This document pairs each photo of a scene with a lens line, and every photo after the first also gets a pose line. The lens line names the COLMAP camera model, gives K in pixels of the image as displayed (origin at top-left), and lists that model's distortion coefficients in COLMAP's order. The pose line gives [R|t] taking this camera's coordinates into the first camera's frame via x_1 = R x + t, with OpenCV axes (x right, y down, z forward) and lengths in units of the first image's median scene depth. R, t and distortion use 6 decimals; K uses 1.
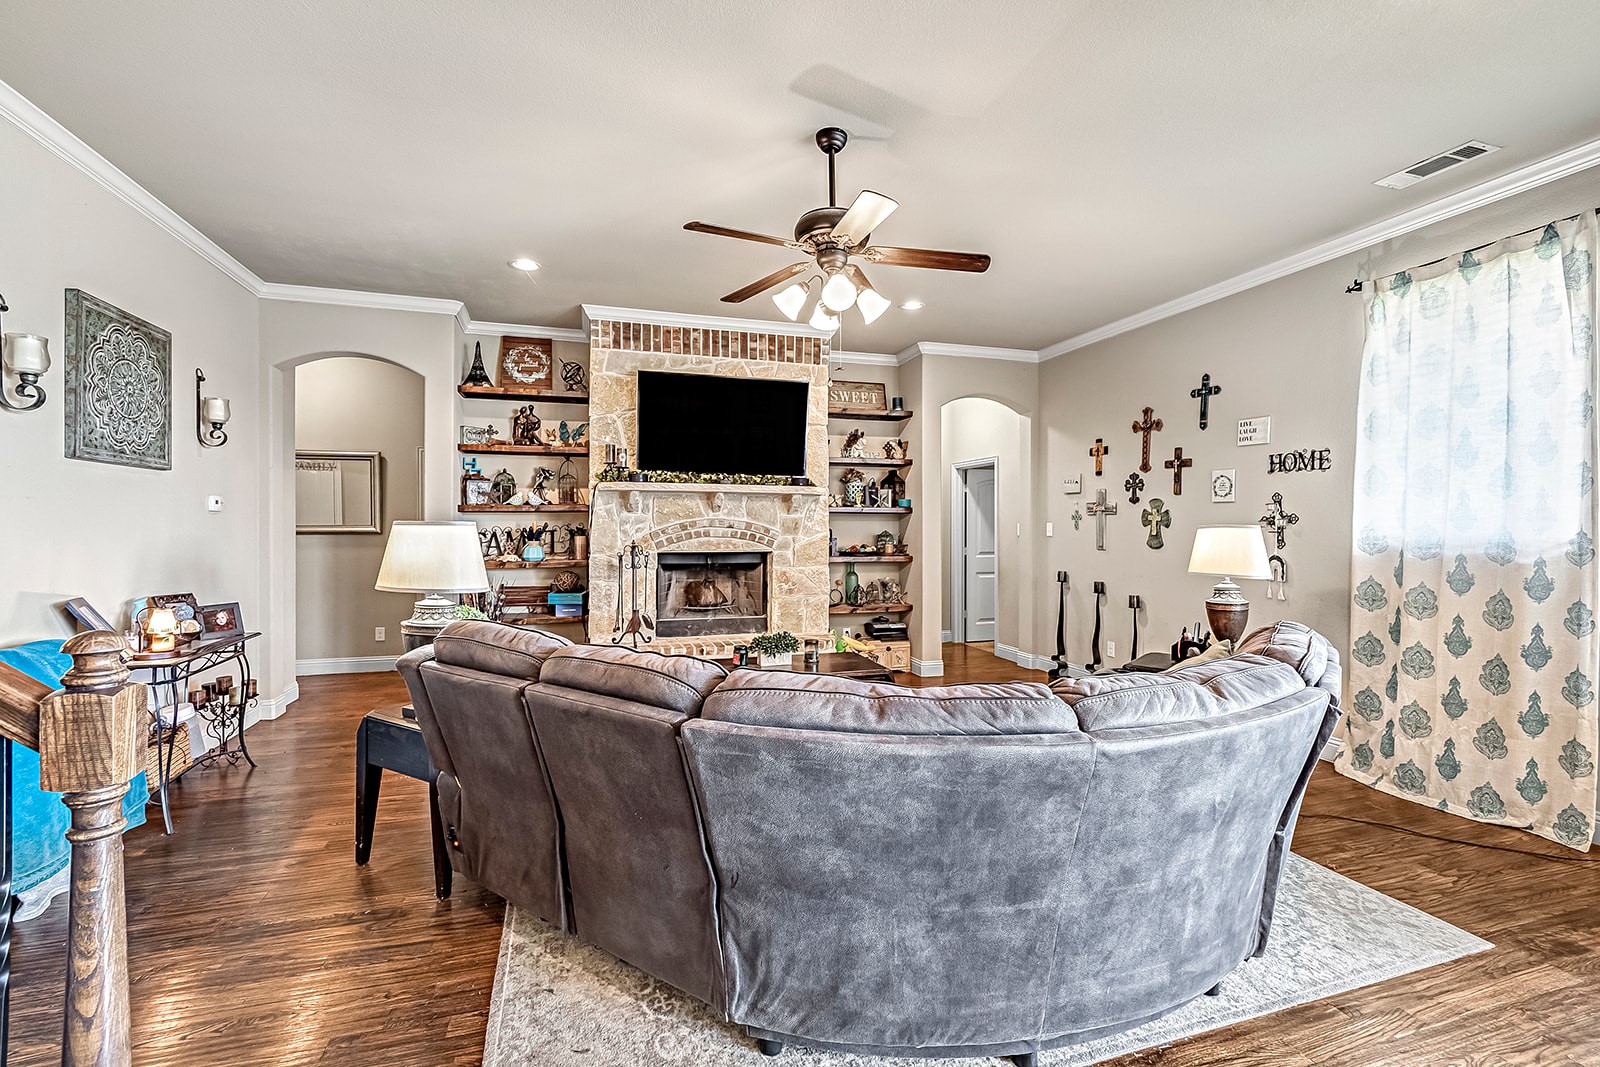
lens RADIAL K [[698.9, 0, 799.0], [0, 698.9, 528.1], [0, 0, 1]] dist [-0.006935, -0.000166]
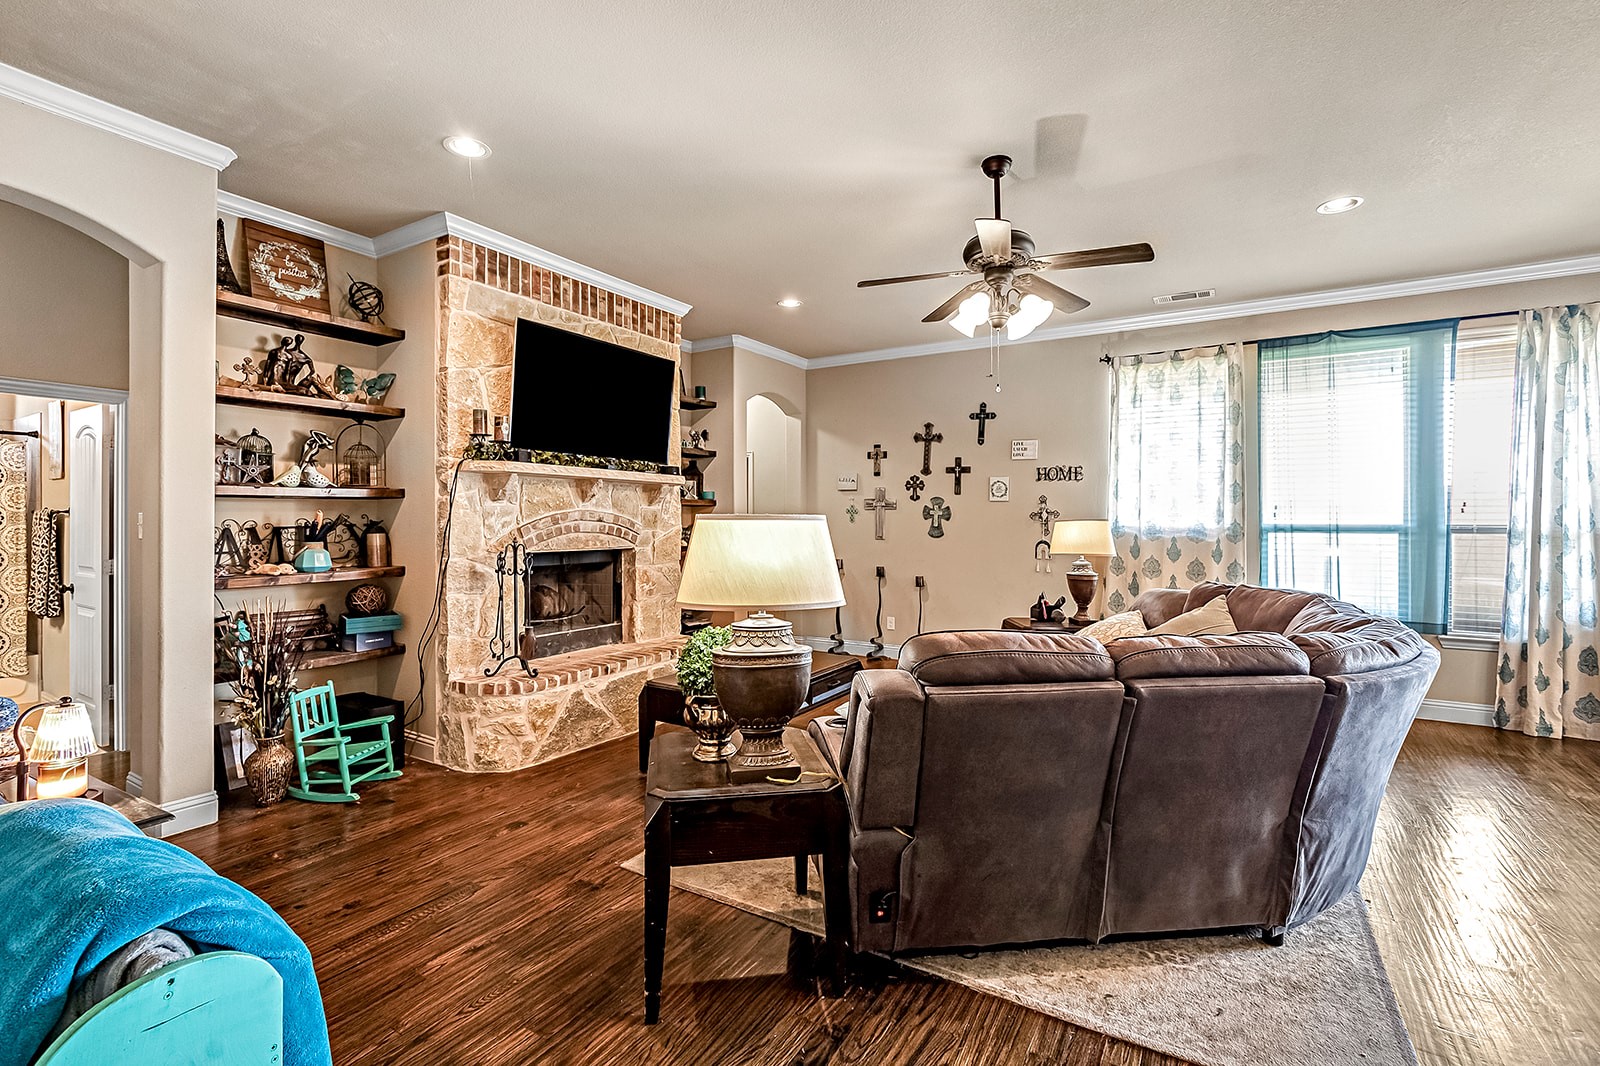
lens RADIAL K [[717.8, 0, 799.8], [0, 717.8, 517.6], [0, 0, 1]] dist [-0.004512, -0.000111]
pose [[0.753768, 0.001377, 0.657139, -0.692404], [0.001366, 0.999992, -0.003662, -0.002026], [-0.657139, 0.003658, 0.753760, 0.269919]]
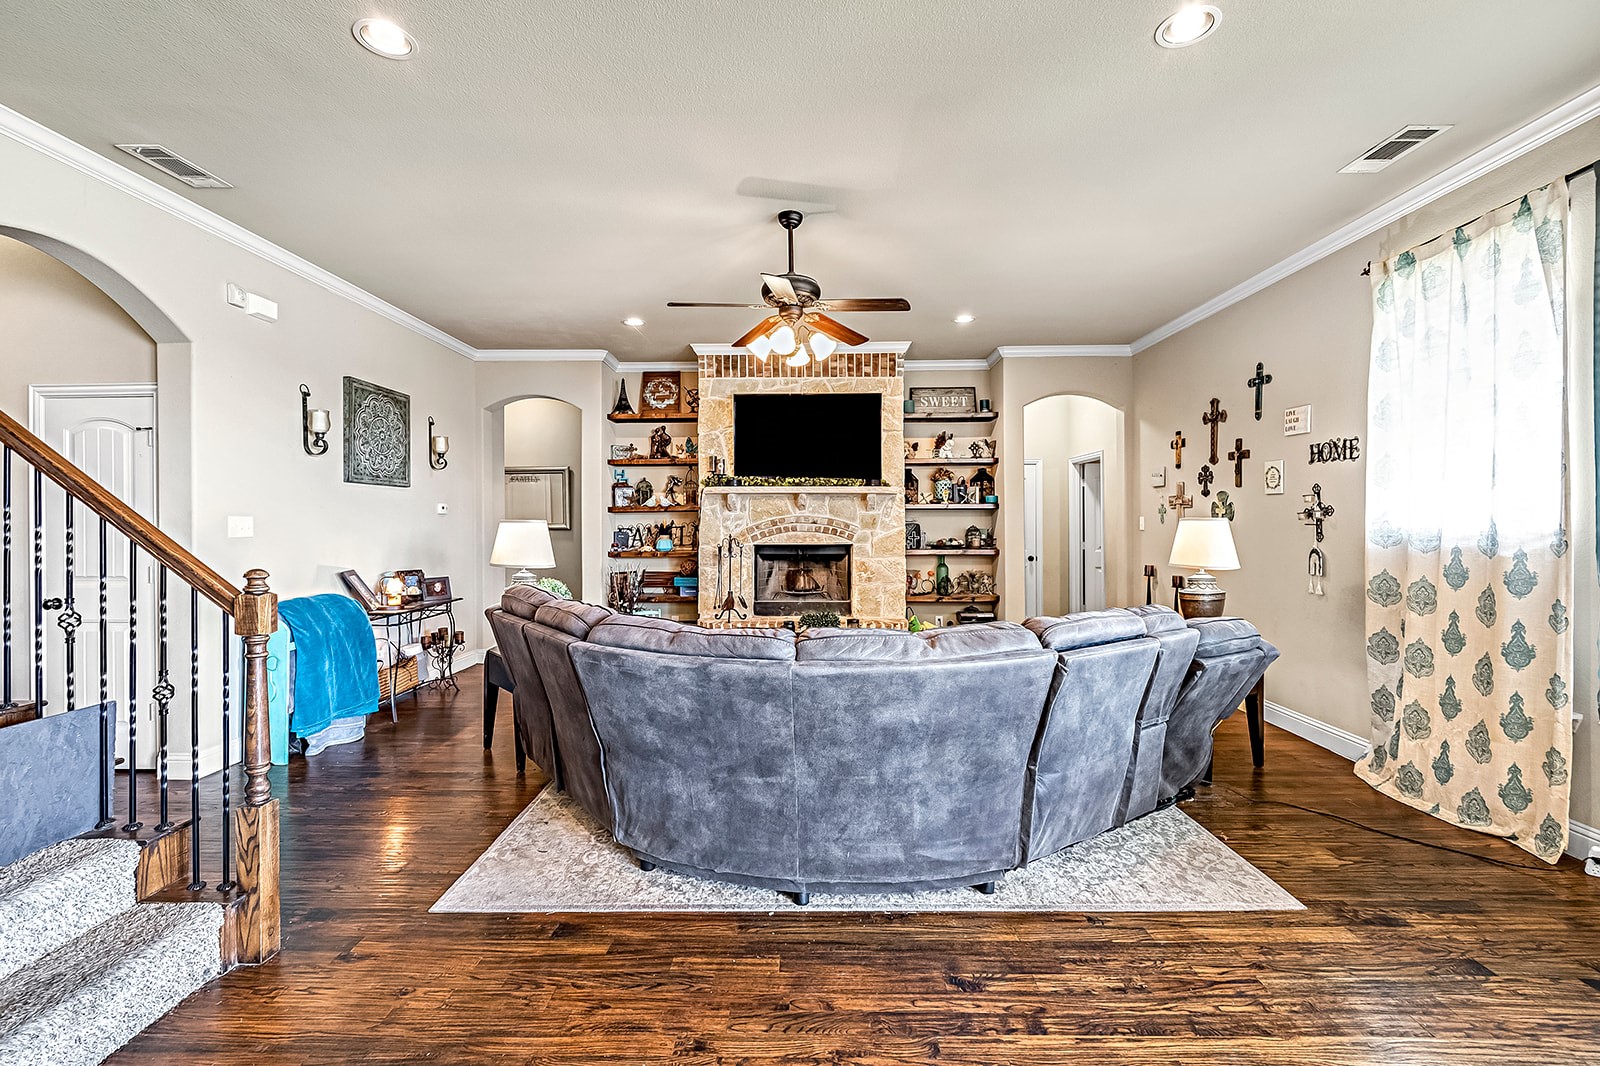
lens RADIAL K [[696.6, 0, 799.8], [0, 696.6, 522.1], [0, 0, 1]] dist [-0.008394, -0.000017]
pose [[0.950166, -0.006574, -0.311675, 0.342070], [0.005521, 0.999976, -0.004259, 0.002627], [0.311695, 0.002326, 0.950179, -0.151718]]
